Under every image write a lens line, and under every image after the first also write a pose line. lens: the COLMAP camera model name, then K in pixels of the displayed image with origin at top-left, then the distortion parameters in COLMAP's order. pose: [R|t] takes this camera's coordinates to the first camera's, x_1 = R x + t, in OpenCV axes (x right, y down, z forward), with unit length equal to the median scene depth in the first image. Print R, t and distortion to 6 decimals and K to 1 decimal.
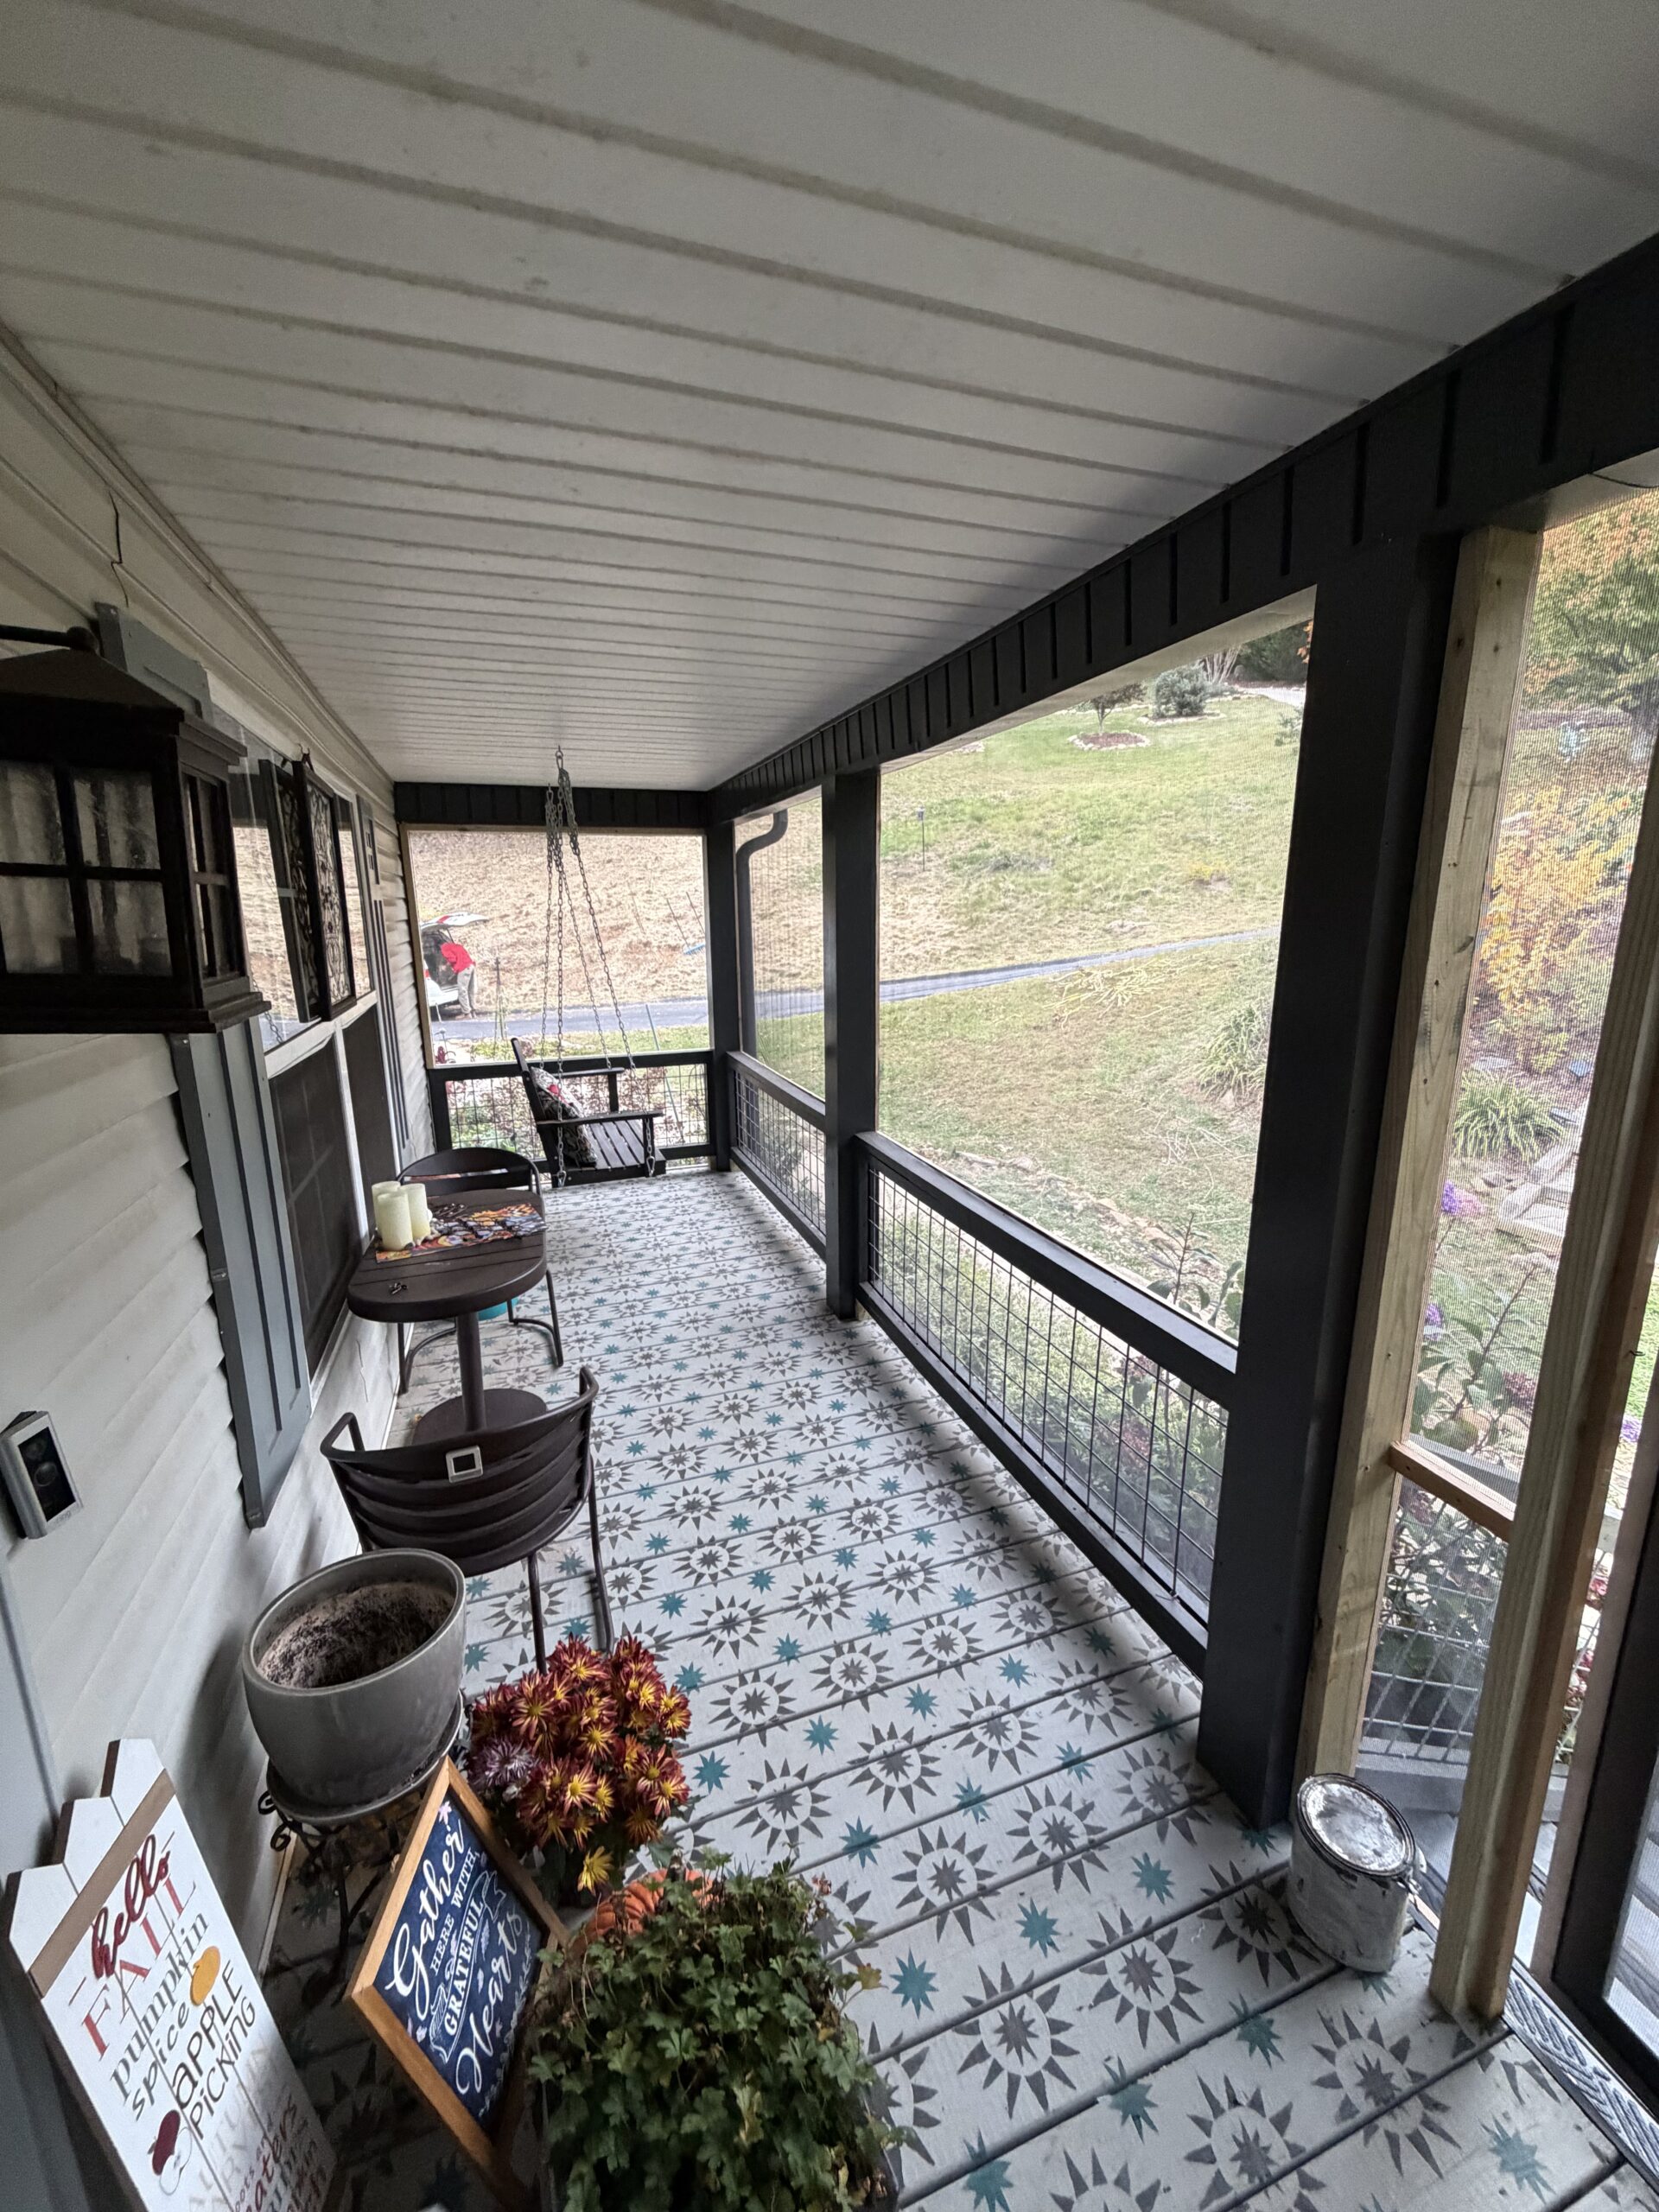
lens RADIAL K [[882.4, 0, 828.1], [0, 882.4, 1101.7], [0, 0, 1]] dist [0.002295, 0.000424]
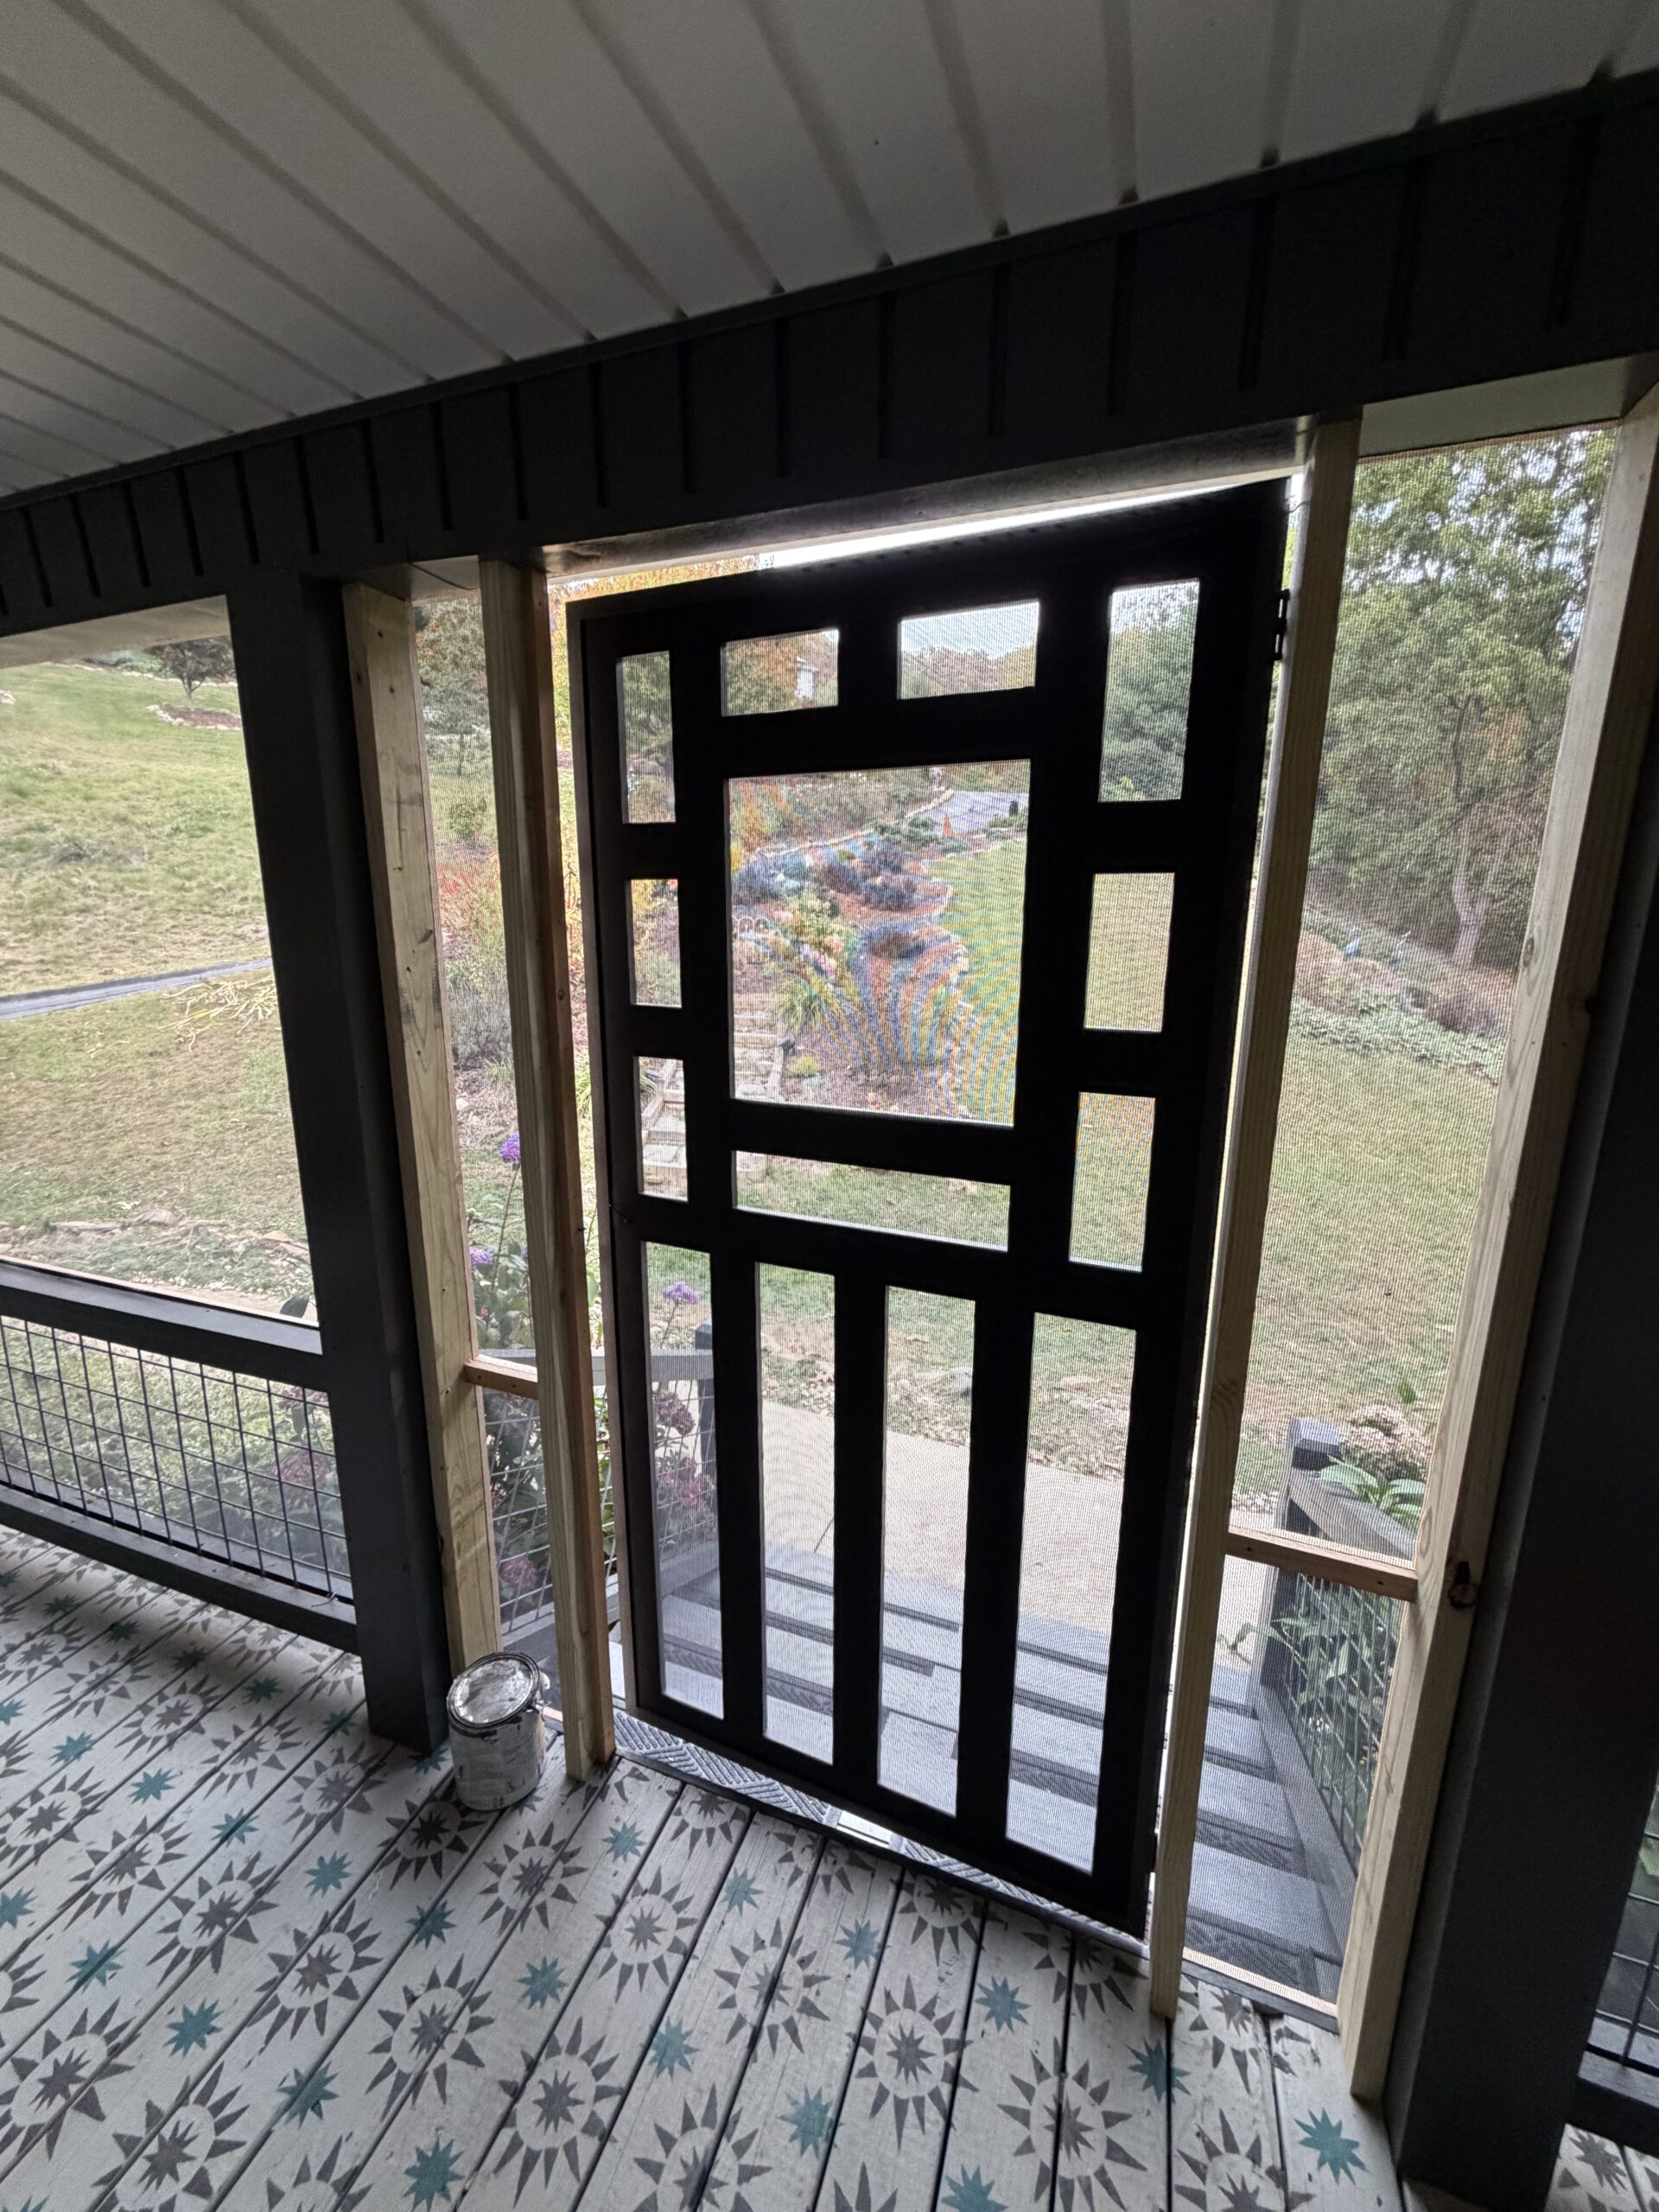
lens RADIAL K [[882.4, 0, 829.6], [0, 882.4, 1101.4], [0, 0, 1]] dist [0.002295, 0.000424]
pose [[0.642230, -0.153021, 0.751083, 0.078566], [0.157209, 0.985336, 0.066322, 0.028122], [-0.750218, 0.075483, 0.656868, -0.101941]]
